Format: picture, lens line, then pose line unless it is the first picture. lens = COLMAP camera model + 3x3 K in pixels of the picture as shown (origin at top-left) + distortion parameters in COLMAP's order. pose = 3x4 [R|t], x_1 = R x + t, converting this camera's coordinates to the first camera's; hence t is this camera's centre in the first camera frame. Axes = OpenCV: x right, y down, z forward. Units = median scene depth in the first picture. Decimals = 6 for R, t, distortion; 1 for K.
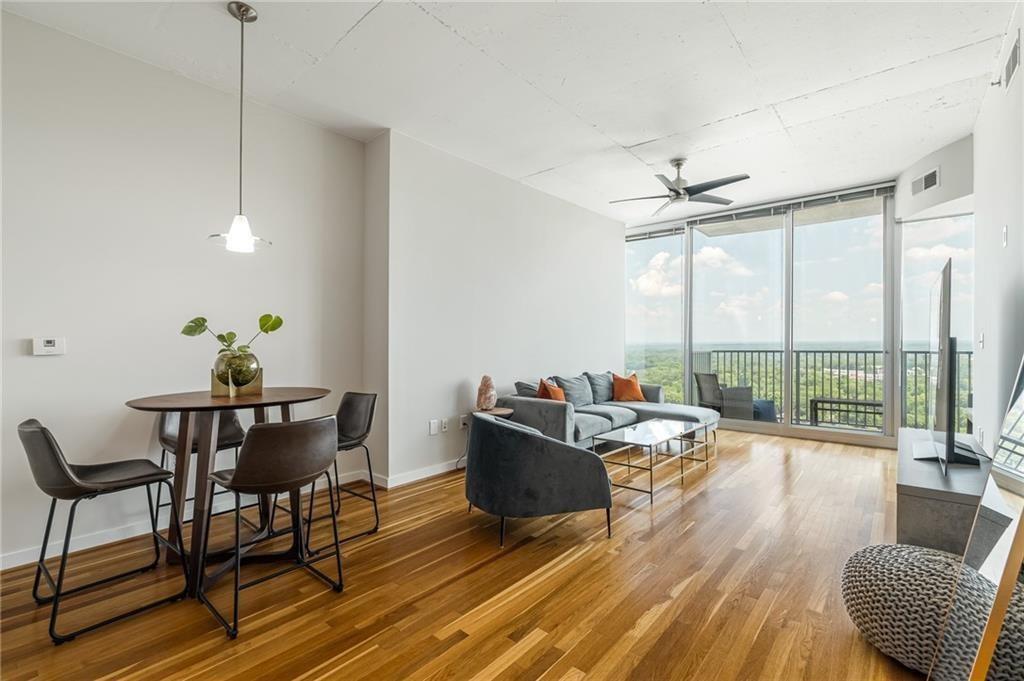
lens RADIAL K [[454.2, 0, 514.5], [0, 454.2, 340.3], [0, 0, 1]] dist [-0.001273, 0.000326]
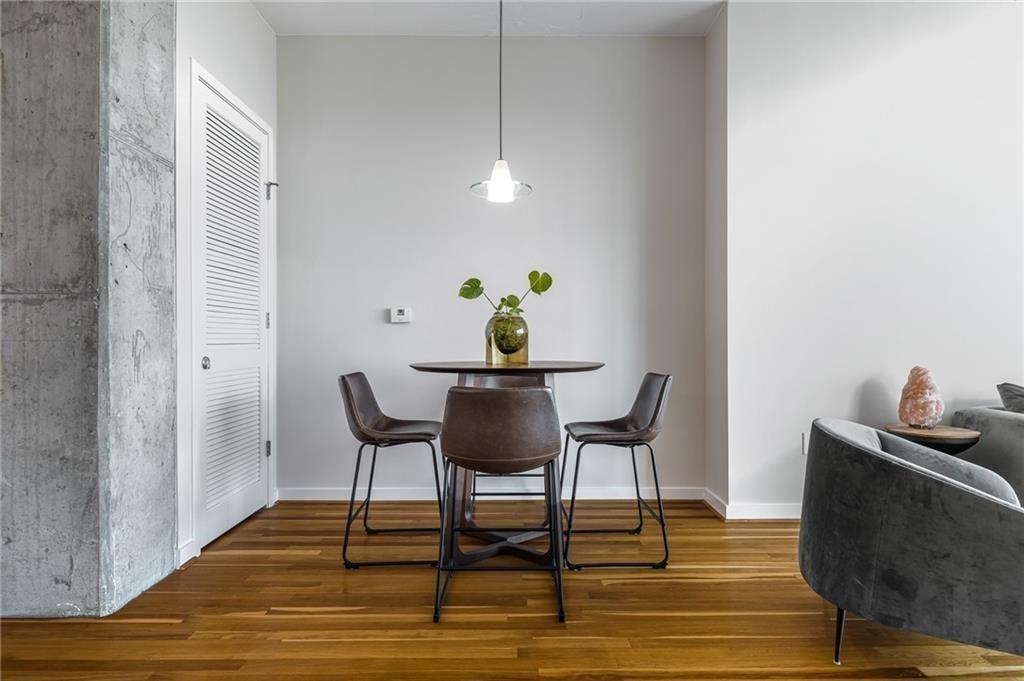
lens RADIAL K [[568.5, 0, 514.3], [0, 568.5, 337.2], [0, 0, 1]] dist [-0.004748, 0.001223]
pose [[0.657231, 0.001453, -0.753688, 0.240560], [0.003142, 0.999984, 0.004668, 0.063154], [0.753683, -0.005436, 0.657216, 0.274930]]
